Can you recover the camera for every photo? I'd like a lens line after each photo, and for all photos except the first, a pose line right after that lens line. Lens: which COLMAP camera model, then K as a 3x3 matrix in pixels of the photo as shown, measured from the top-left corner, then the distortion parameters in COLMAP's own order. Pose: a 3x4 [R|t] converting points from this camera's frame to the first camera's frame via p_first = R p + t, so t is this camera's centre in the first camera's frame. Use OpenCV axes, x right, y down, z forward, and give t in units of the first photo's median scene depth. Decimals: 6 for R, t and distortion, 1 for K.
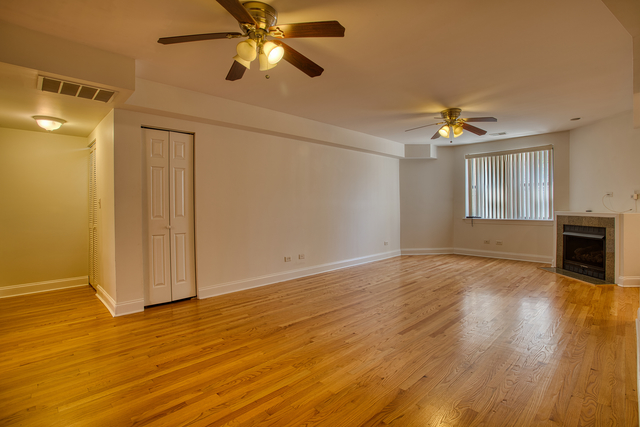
lens RADIAL K [[312.7, 0, 323.9], [0, 312.7, 210.3], [0, 0, 1]] dist [-0.056992, 0.017632]
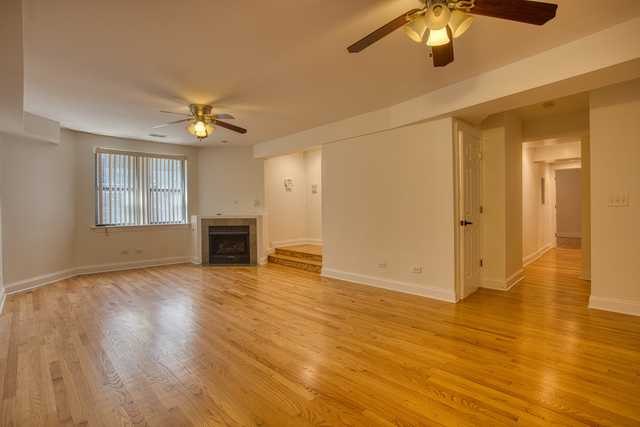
lens RADIAL K [[312.7, 0, 322.4], [0, 312.7, 211.5], [0, 0, 1]] dist [-0.056992, 0.017632]
pose [[0.003573, -0.001333, 0.999993, -0.588053], [0.020875, 0.999781, 0.001258, -0.003932], [-0.999776, 0.020870, 0.003600, 0.746325]]
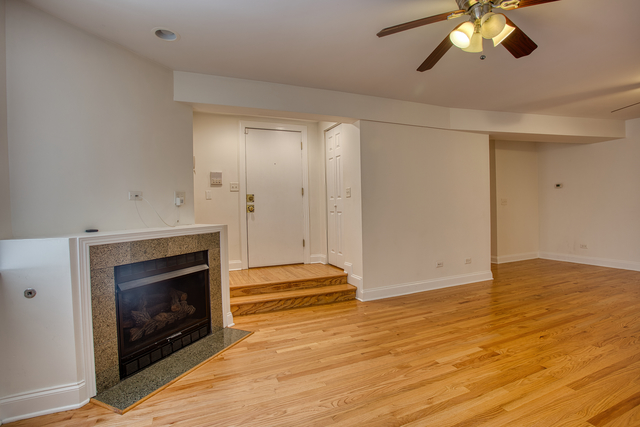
lens RADIAL K [[312.7, 0, 322.1], [0, 312.7, 209.7], [0, 0, 1]] dist [-0.056992, 0.017632]
pose [[-0.932113, 0.029806, 0.360939, 0.550705], [0.036583, 0.999259, 0.011956, -0.027427], [-0.360315, 0.024348, -0.932513, 1.723731]]
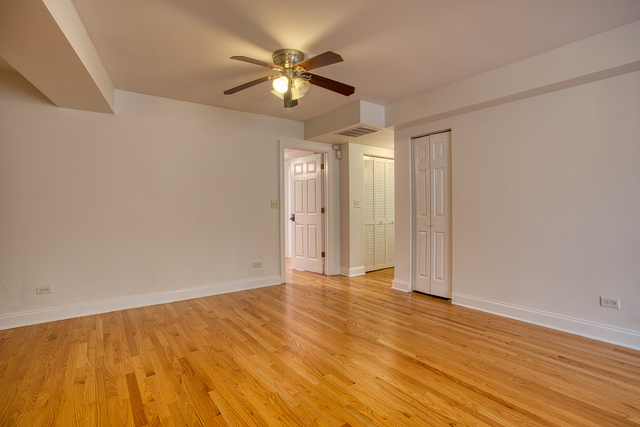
lens RADIAL K [[312.7, 0, 321.6], [0, 312.7, 209.7], [0, 0, 1]] dist [-0.056992, 0.017632]
pose [[-0.141231, 0.018629, -0.989801, 0.589024], [-0.001070, 0.999819, 0.018970, -0.017055], [0.989976, 0.003738, -0.141185, 0.742169]]
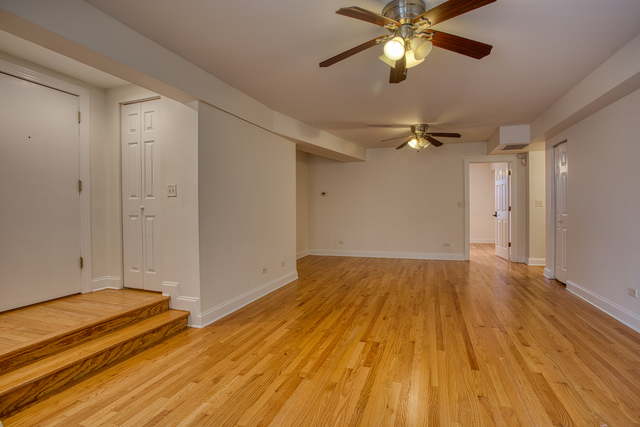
lens RADIAL K [[312.7, 0, 326.6], [0, 312.7, 209.9], [0, 0, 1]] dist [-0.056992, 0.017632]
pose [[-0.894353, 0.022024, -0.446819, 0.854149], [0.014309, 0.999685, 0.020635, -0.030736], [0.447132, 0.012061, -0.894387, 1.598664]]
